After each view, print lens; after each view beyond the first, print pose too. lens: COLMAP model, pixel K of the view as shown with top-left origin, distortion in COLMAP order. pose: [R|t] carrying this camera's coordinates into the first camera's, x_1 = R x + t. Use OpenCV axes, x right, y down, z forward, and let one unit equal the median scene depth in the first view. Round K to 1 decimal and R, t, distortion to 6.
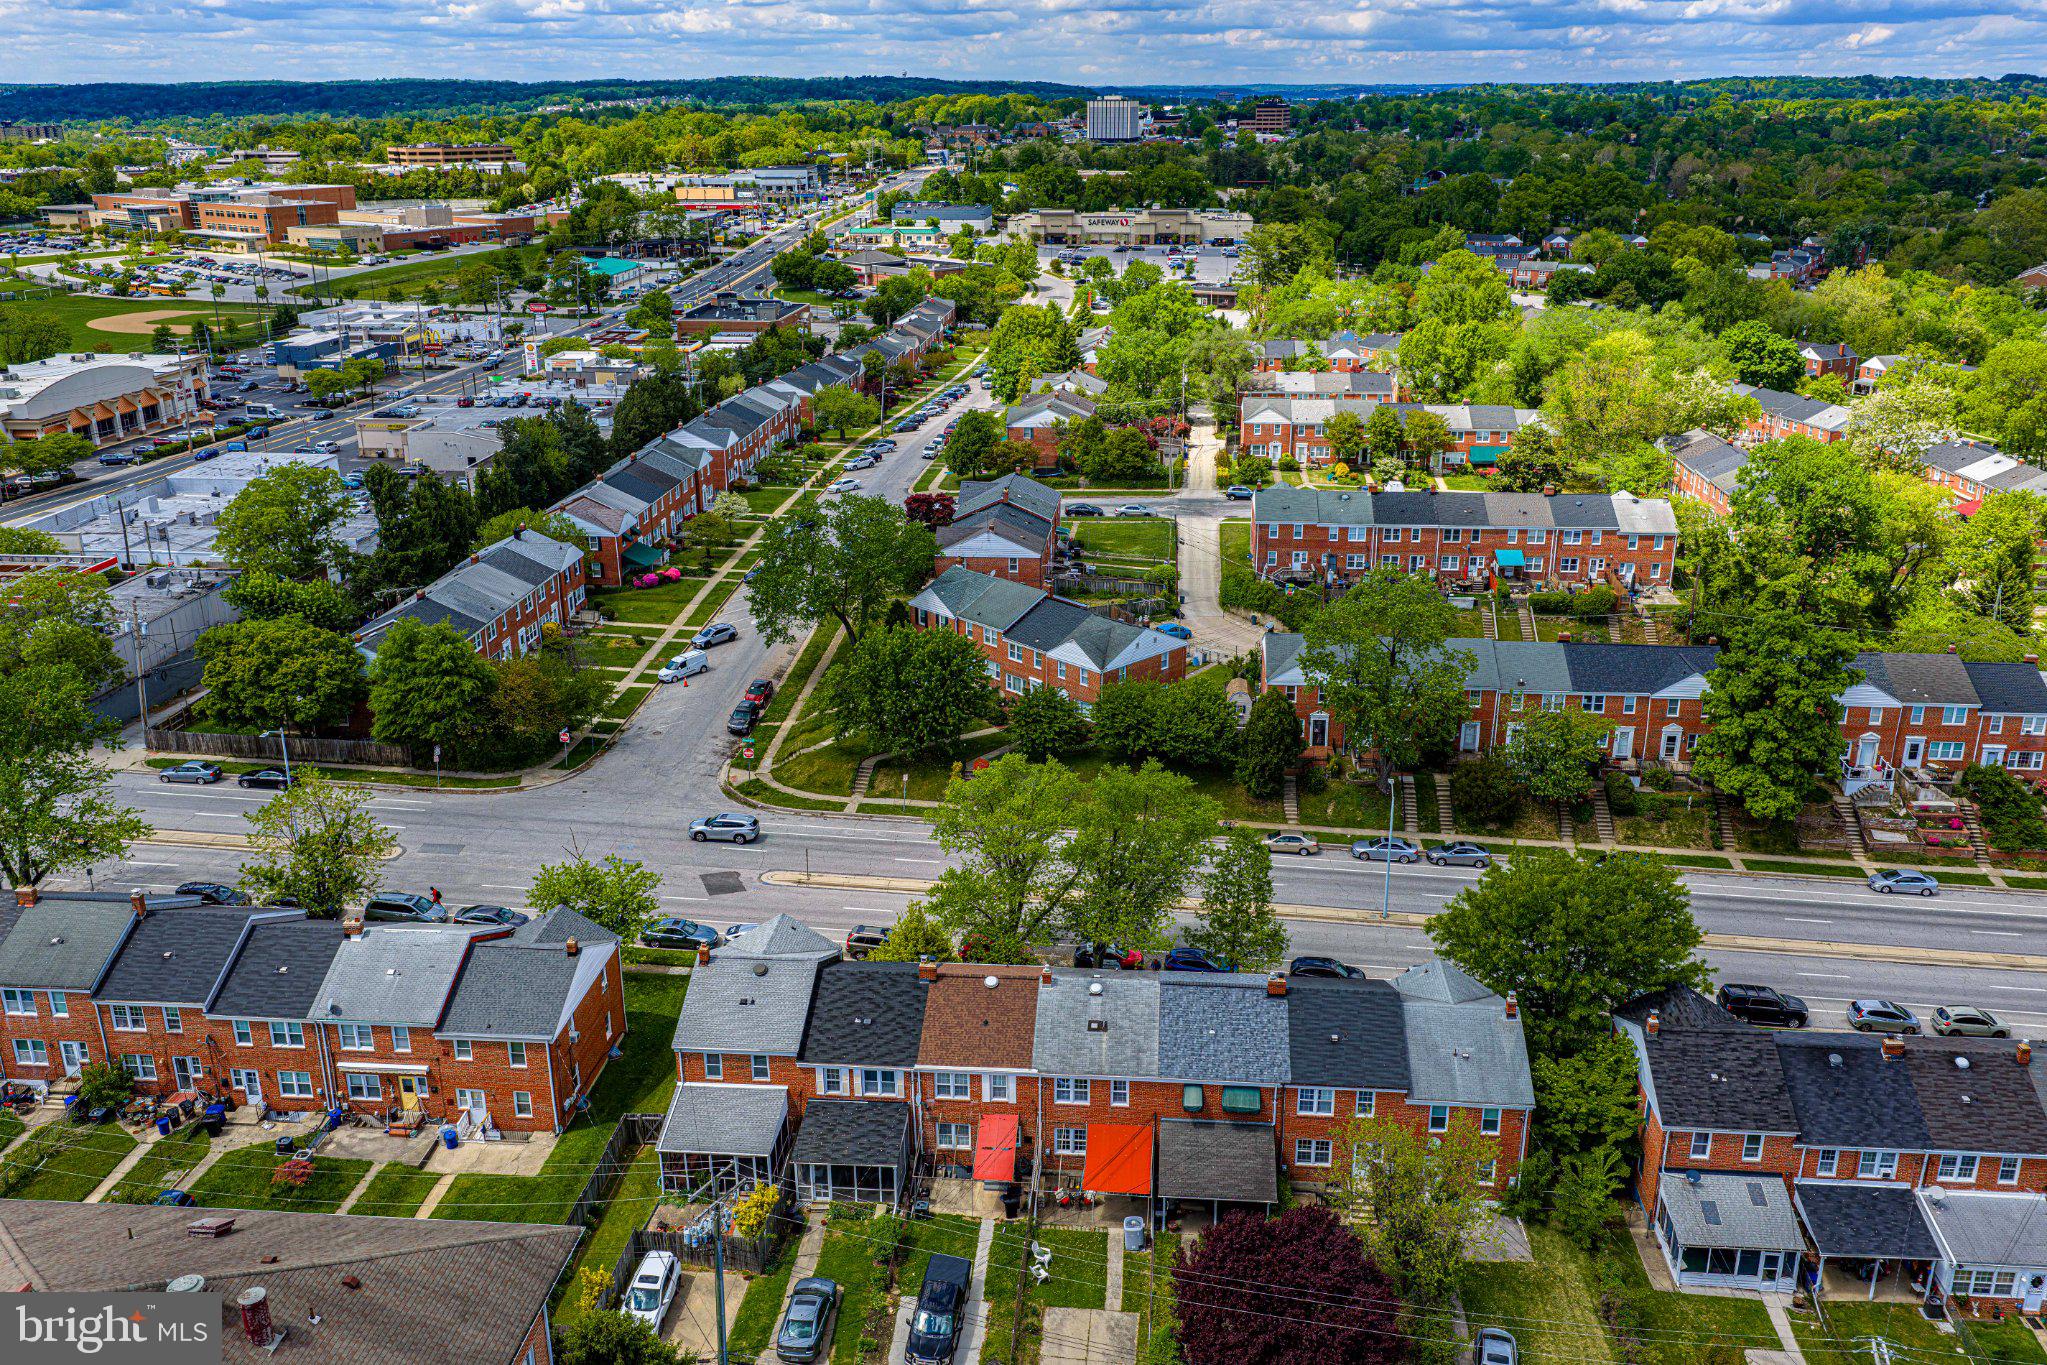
lens RADIAL K [[1684.5, 0, 1036.2], [0, 1684.5, 677.8], [0, 0, 1]] dist [0.026159, -0.045131]
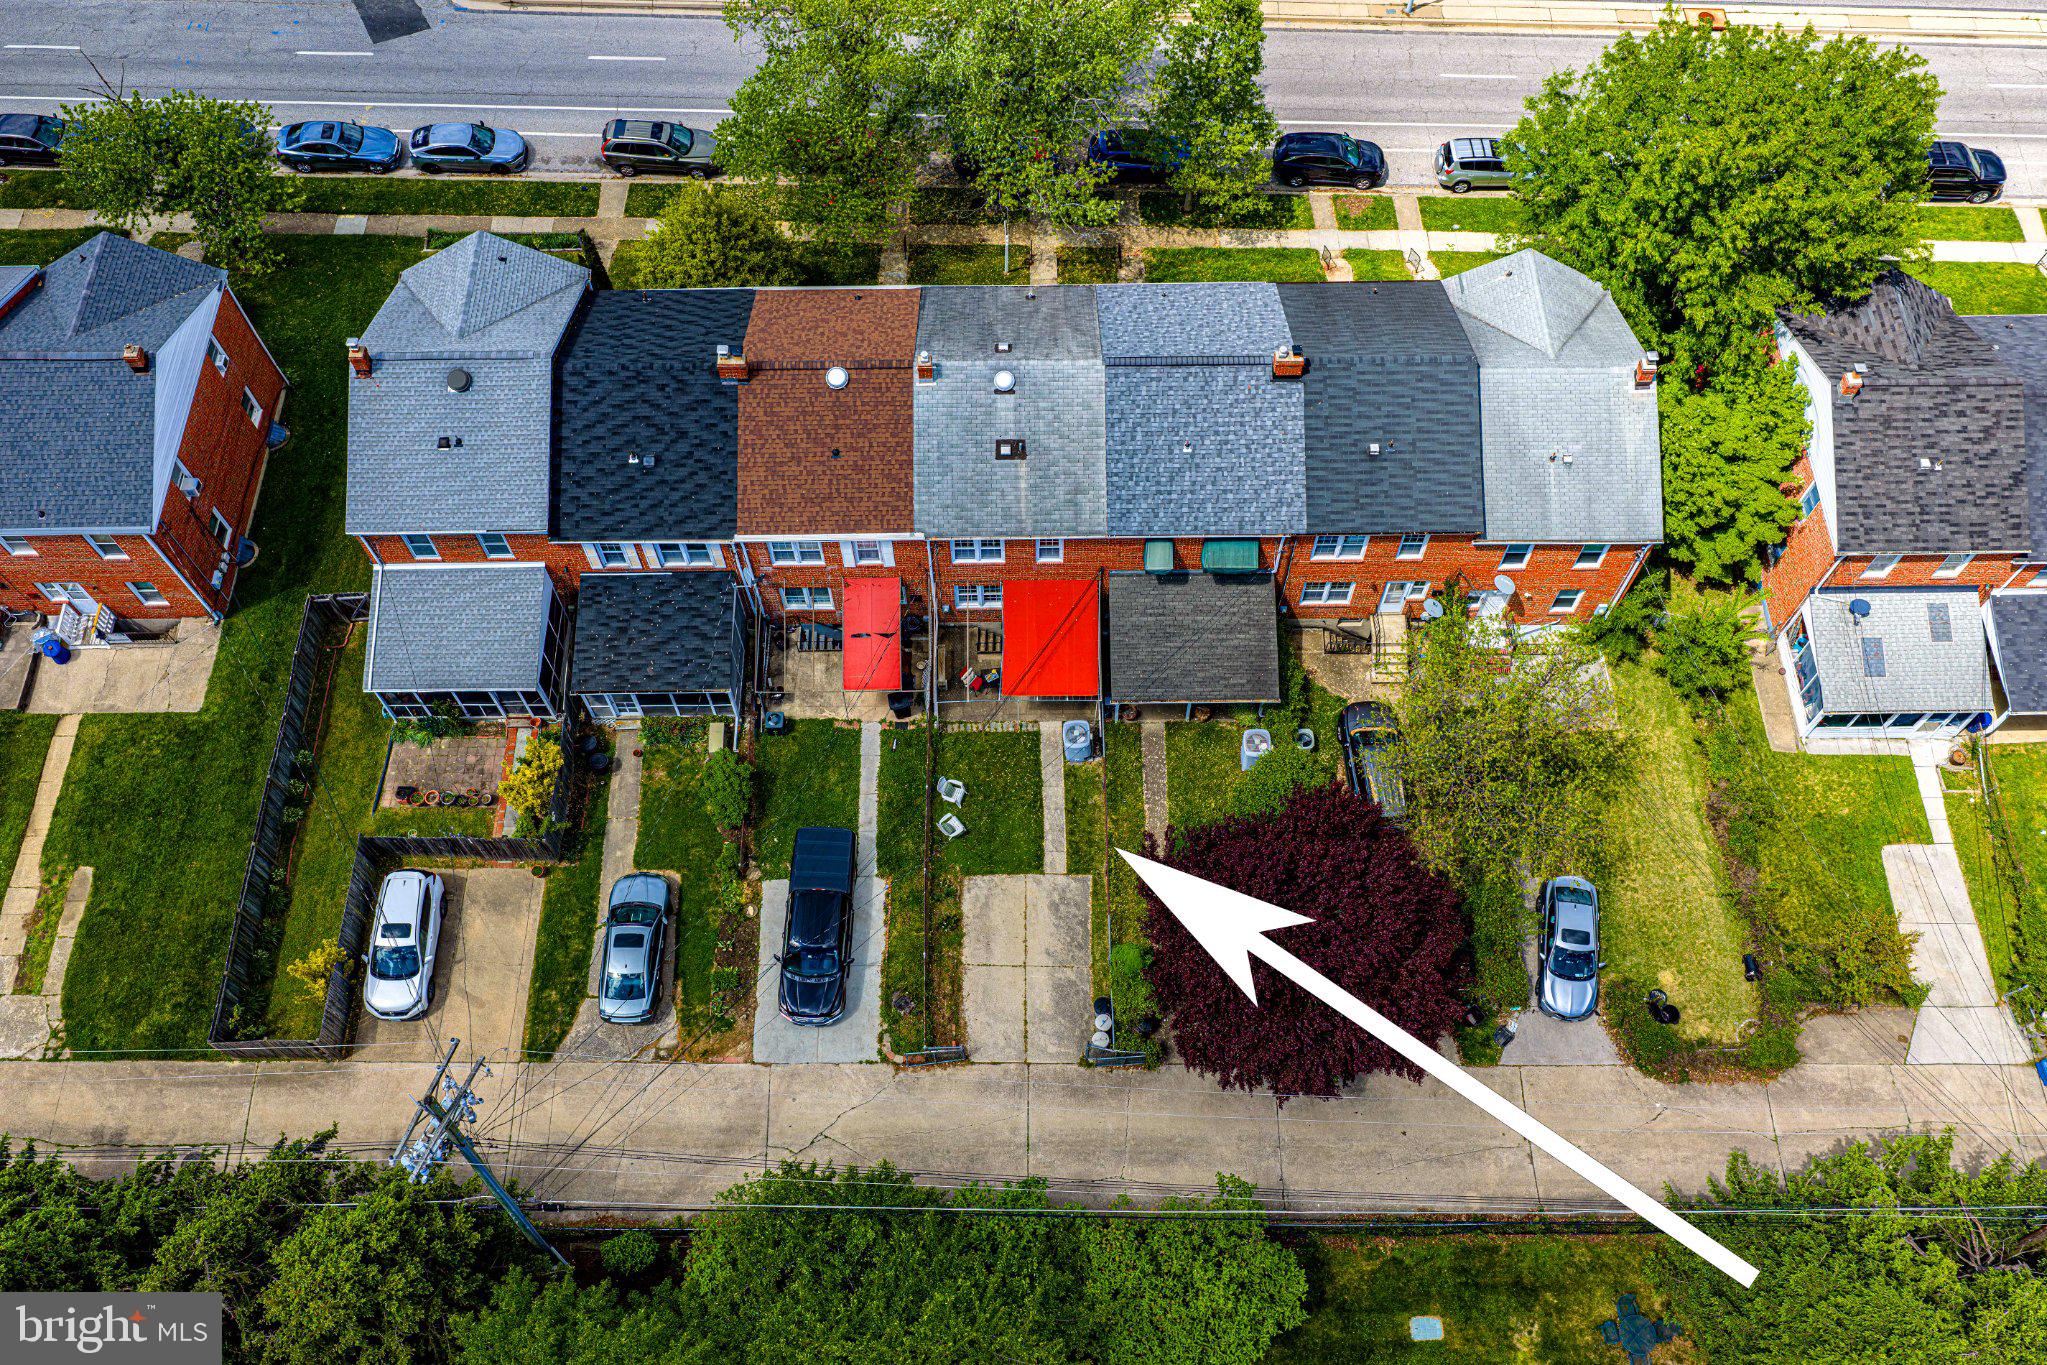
lens RADIAL K [[1684.5, 0, 1036.2], [0, 1684.5, 677.8], [0, 0, 1]] dist [0.026159, -0.045131]
pose [[0.995405, -0.082056, 0.049361, 0.007336], [0.027423, 0.738154, 0.674074, -0.166027], [-0.091748, -0.669623, 0.737012, 0.476942]]
